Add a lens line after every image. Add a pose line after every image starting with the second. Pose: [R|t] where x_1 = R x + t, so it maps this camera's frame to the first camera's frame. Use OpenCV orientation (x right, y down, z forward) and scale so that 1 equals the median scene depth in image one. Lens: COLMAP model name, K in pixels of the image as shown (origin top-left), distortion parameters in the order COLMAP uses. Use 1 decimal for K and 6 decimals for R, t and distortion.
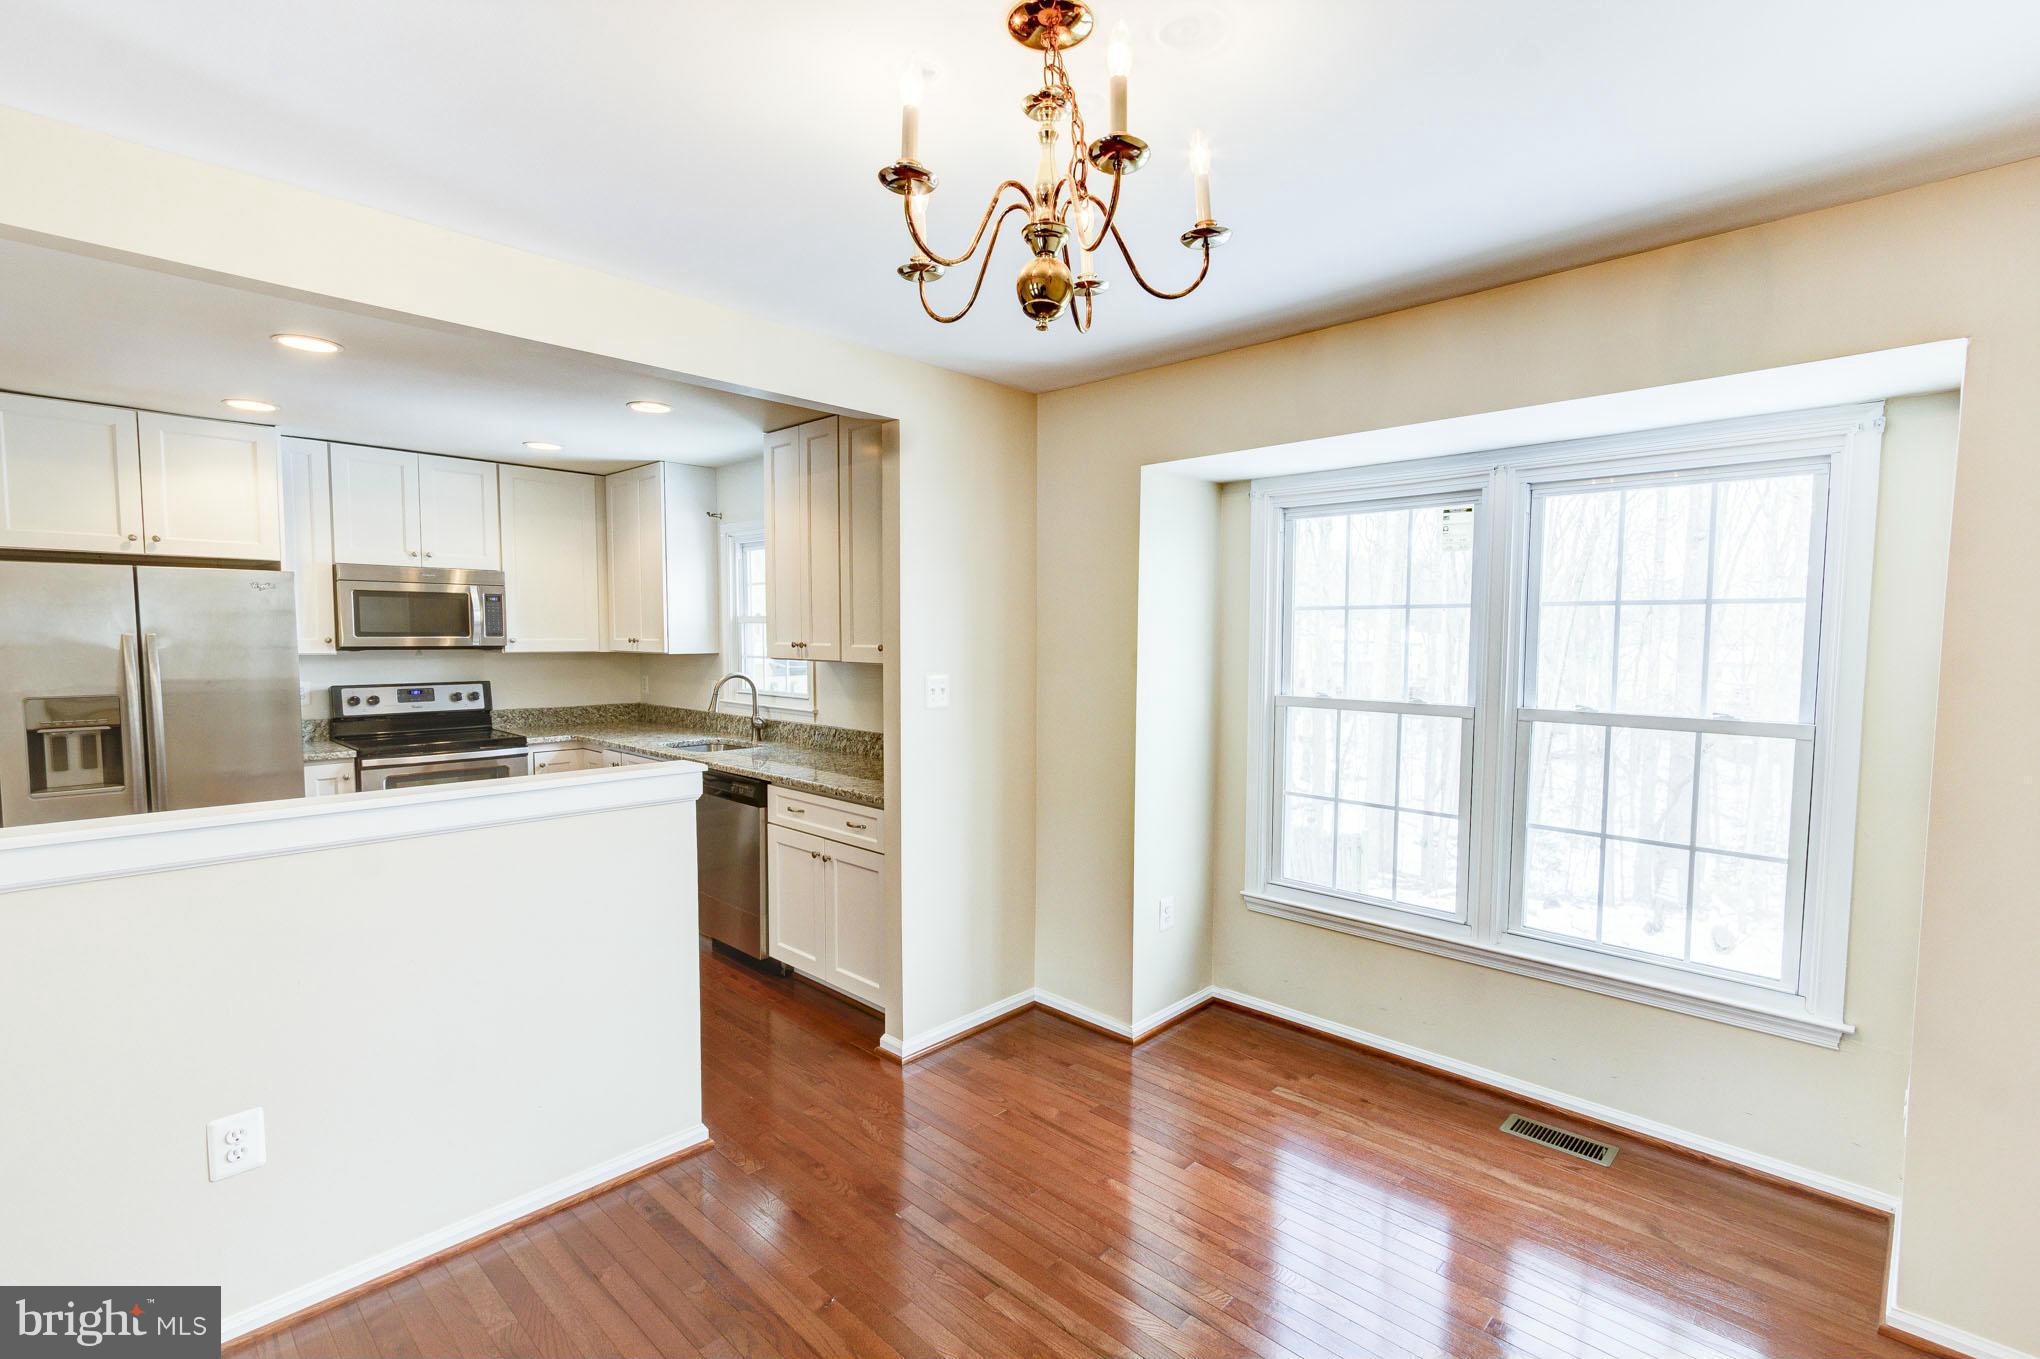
lens RADIAL K [[930.6, 0, 1038.8], [0, 930.6, 693.4], [0, 0, 1]] dist [0.001416, 0.003356]
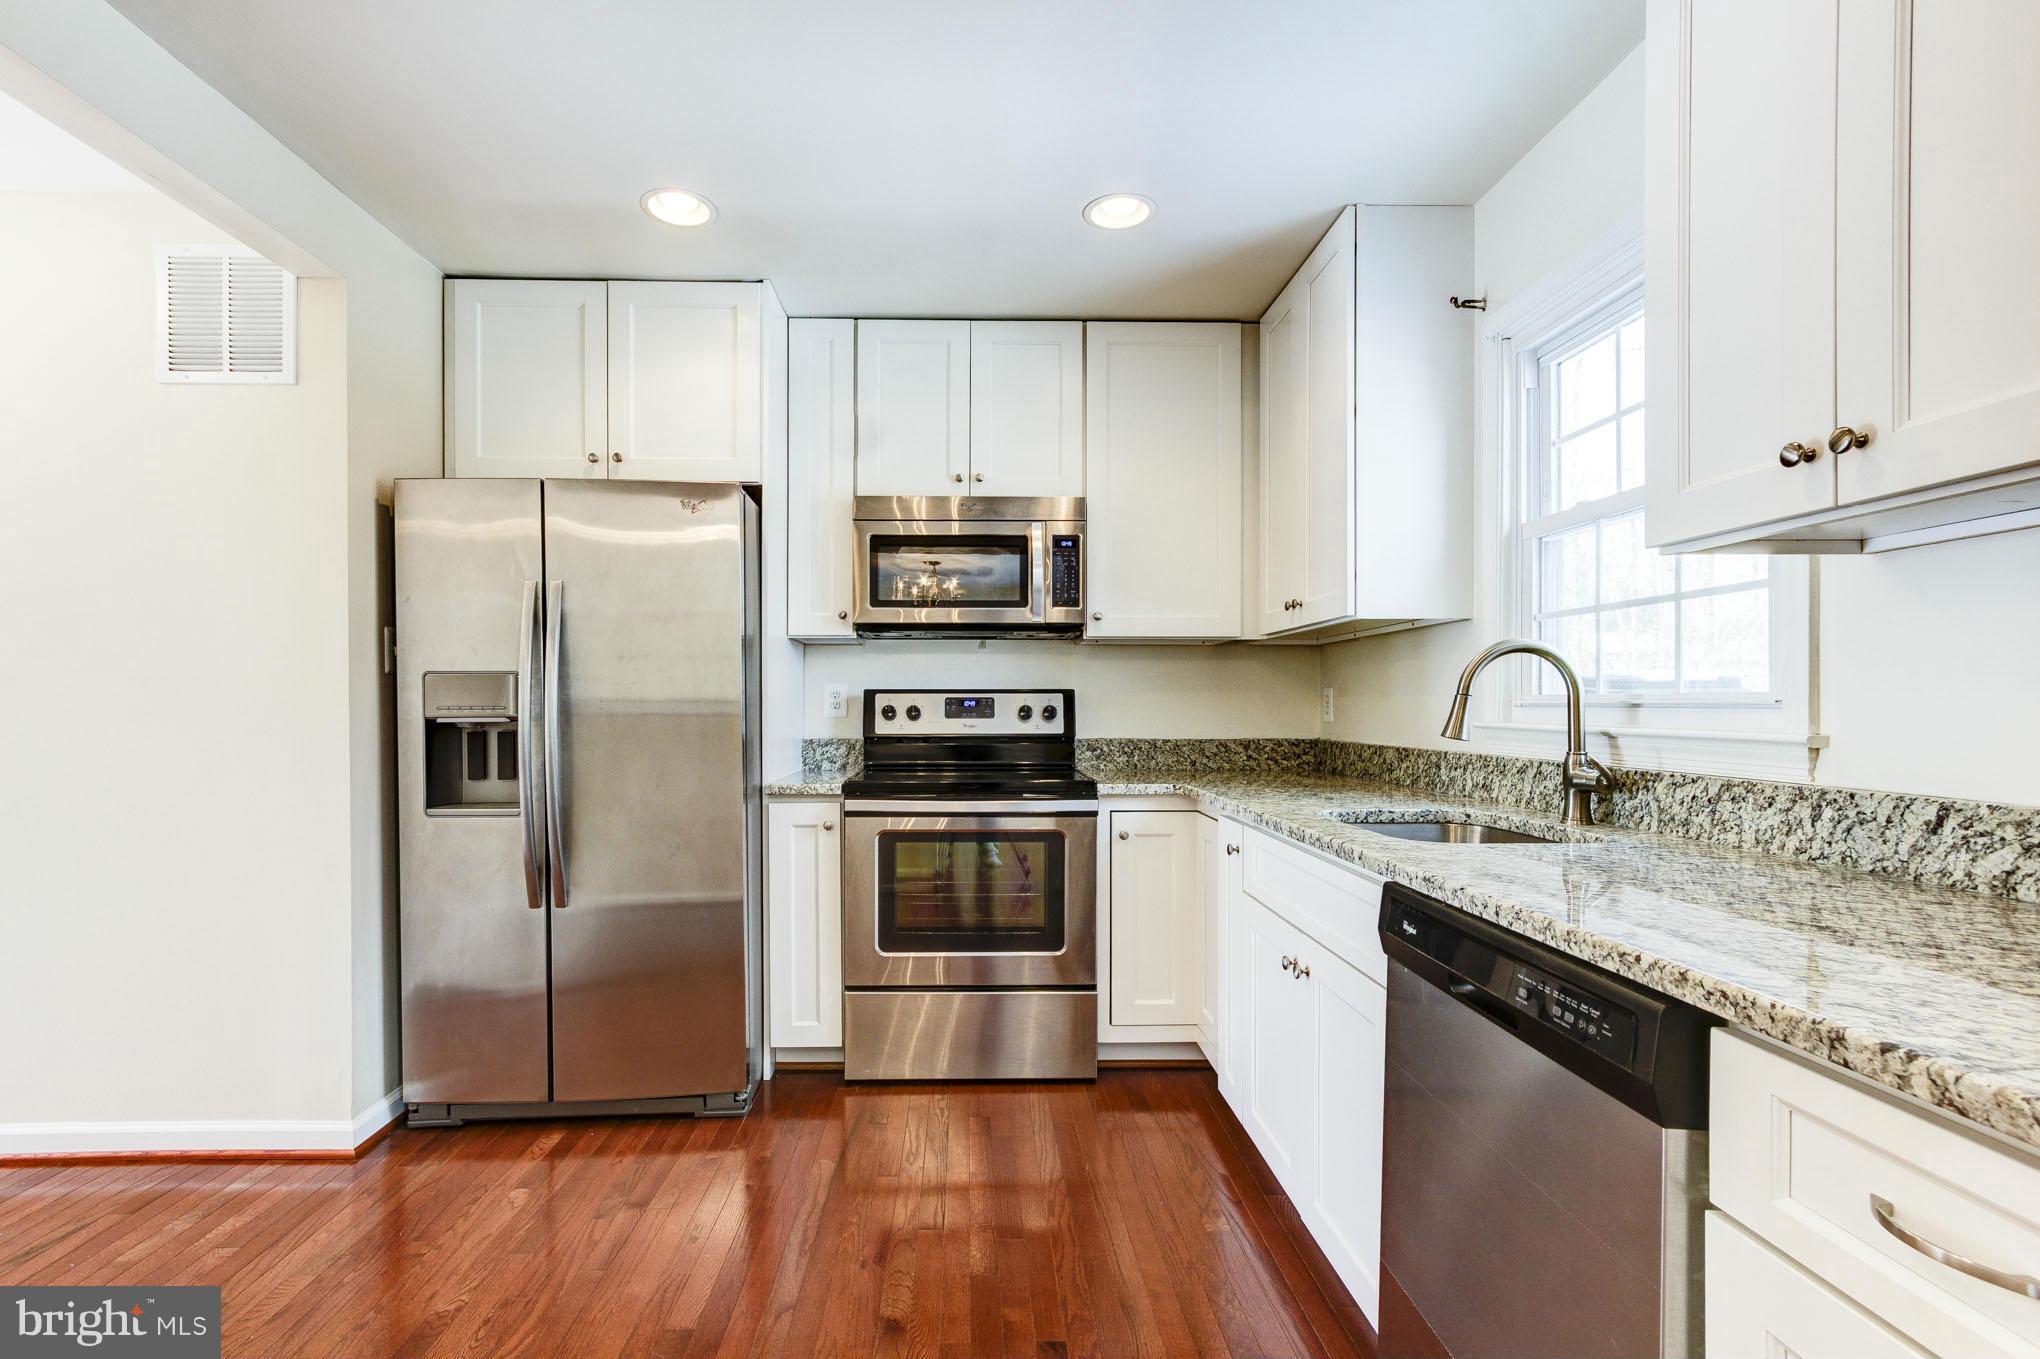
lens RADIAL K [[955.5, 0, 981.5], [0, 955.5, 707.6], [0, 0, 1]] dist [0.000678, 0.001053]
pose [[0.695499, -0.002484, -0.718523, -0.210535], [-0.043616, 0.998004, -0.045669, 0.035008], [0.717202, 0.063102, 0.694003, 0.608902]]
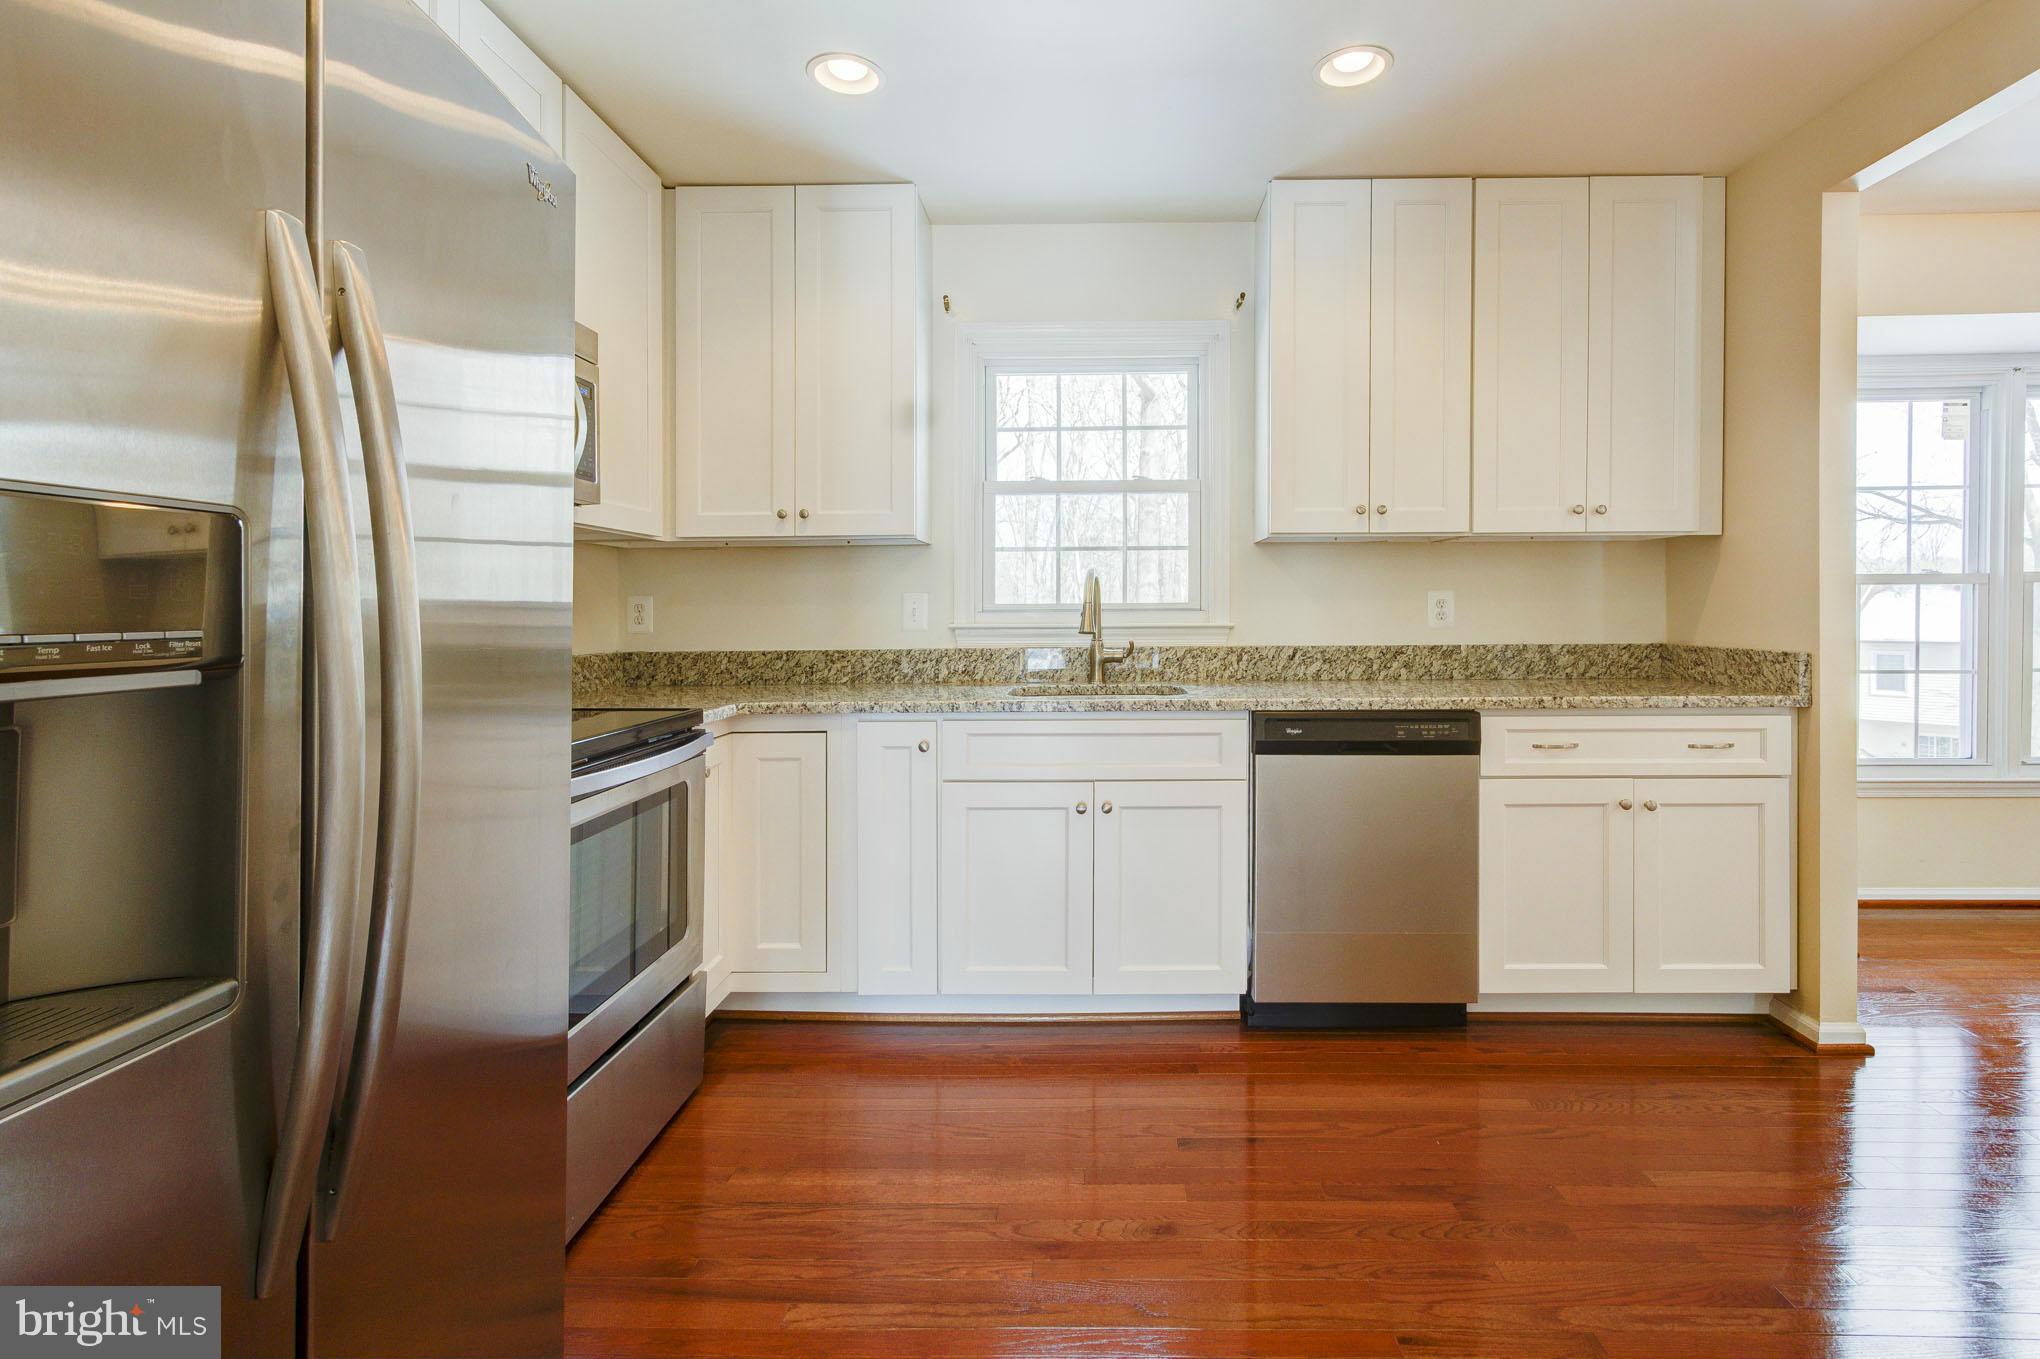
lens RADIAL K [[945.5, 0, 1085.2], [0, 945.5, 624.3], [0, 0, 1]] dist [-0.000328, 0.000268]
pose [[0.741084, -0.023271, 0.671009, -0.778266], [0.057068, 0.997966, -0.028417, 0.031767], [-0.668982, 0.059353, 0.740905, 0.590683]]
